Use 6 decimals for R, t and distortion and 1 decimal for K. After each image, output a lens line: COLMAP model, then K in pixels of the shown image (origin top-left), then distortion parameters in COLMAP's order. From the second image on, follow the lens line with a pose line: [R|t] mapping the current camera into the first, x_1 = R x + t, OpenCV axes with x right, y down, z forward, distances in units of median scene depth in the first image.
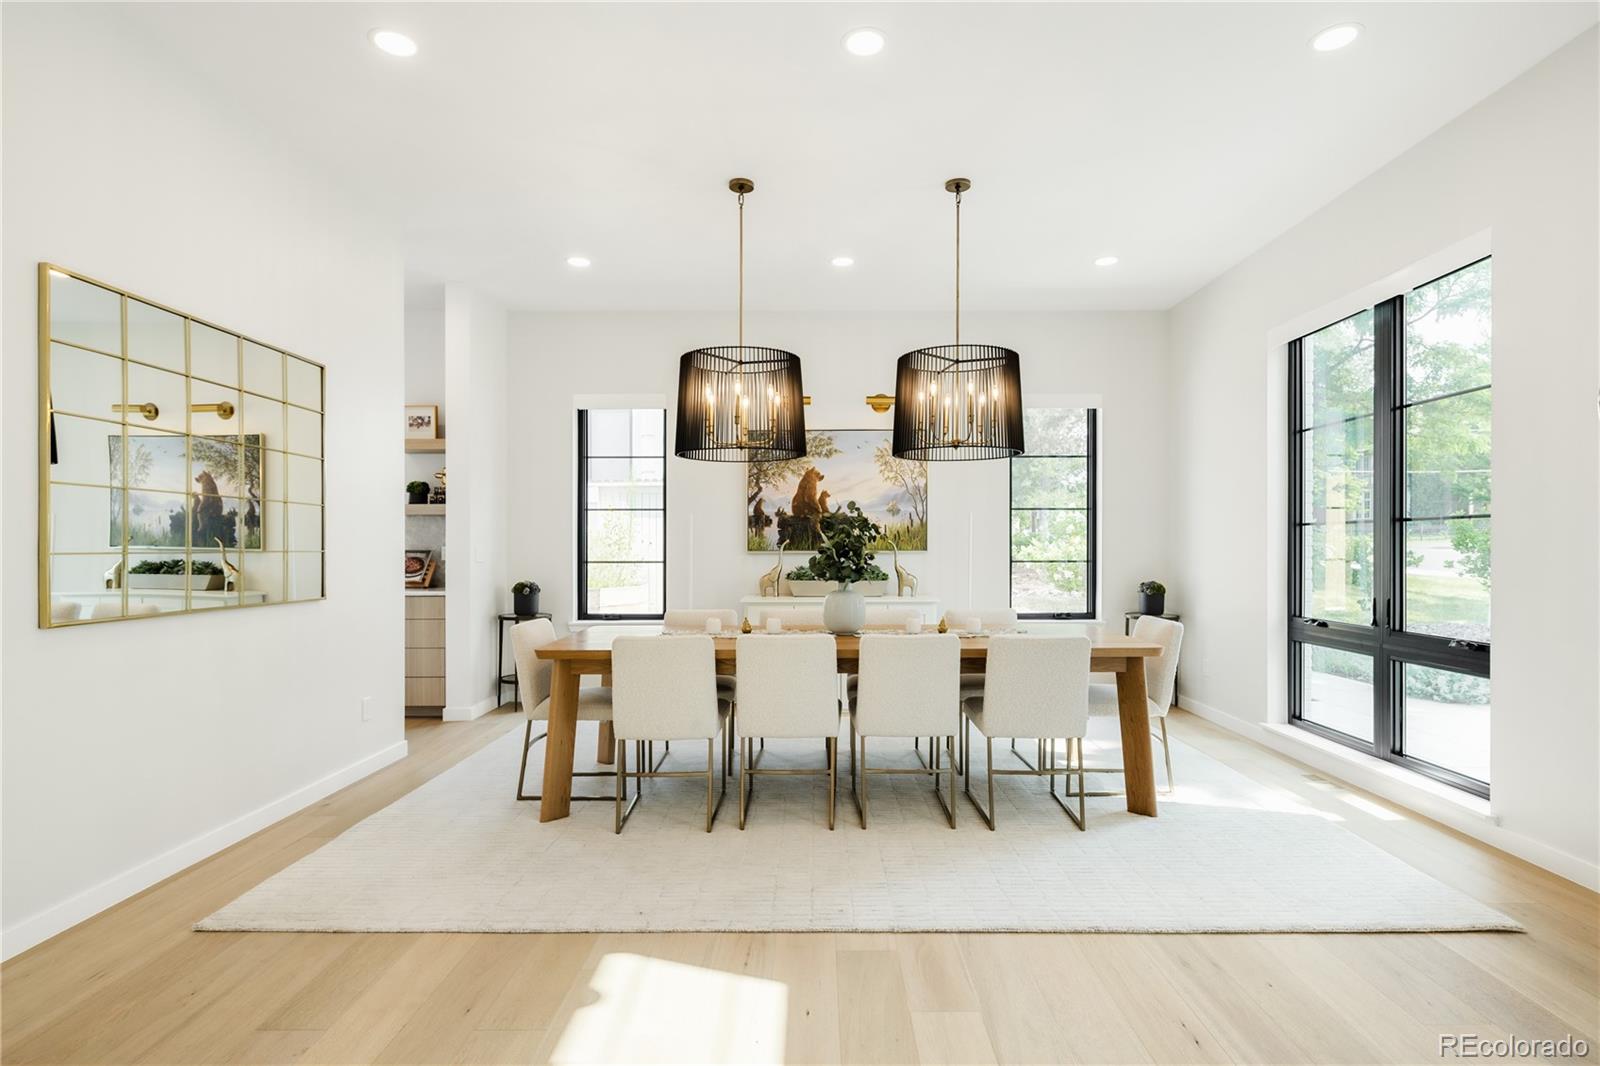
lens RADIAL K [[778.8, 0, 800.5], [0, 778.8, 542.1], [0, 0, 1]] dist [0.007637, -0.005849]
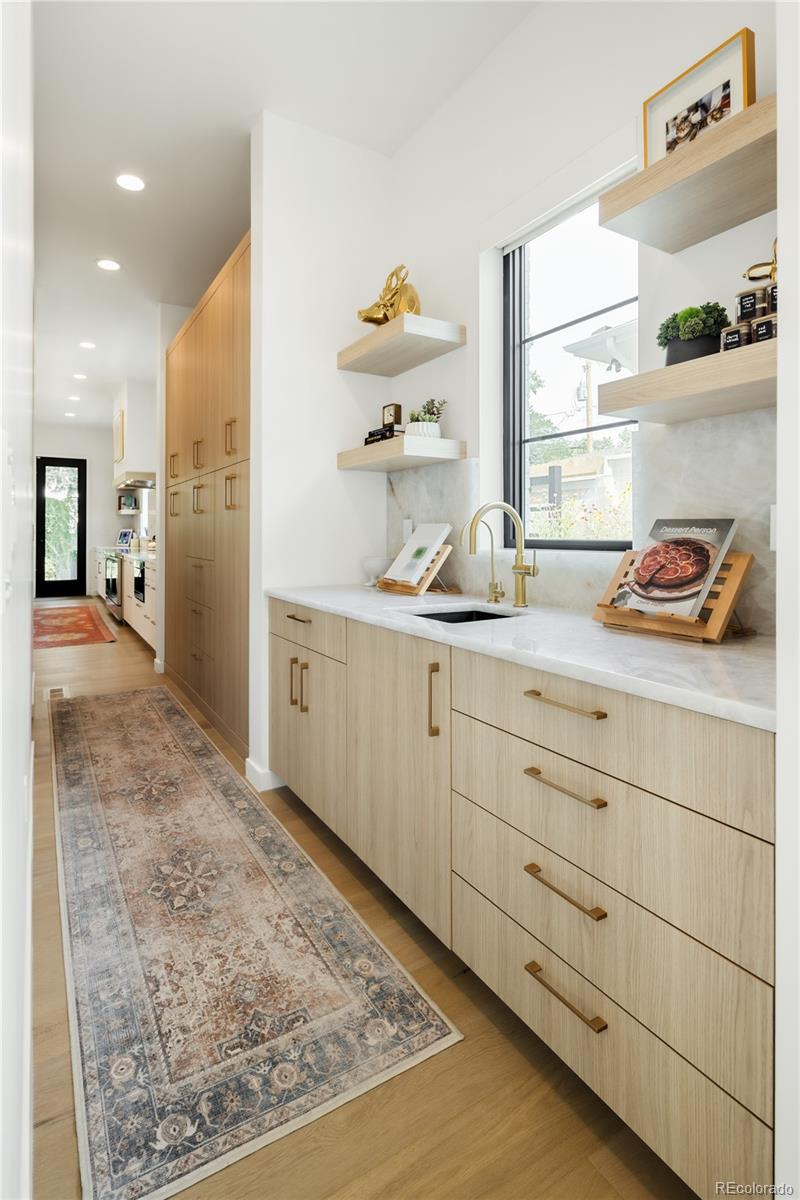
lens RADIAL K [[584.1, 0, 408.8], [0, 584.1, 535.0], [0, 0, 1]] dist [0.007637, -0.005849]
pose [[0.543058, 0.003173, -0.839689, -0.349725], [0.001684, 0.999987, 0.004867, 0.016182], [0.839694, -0.004057, 0.543045, 0.769006]]
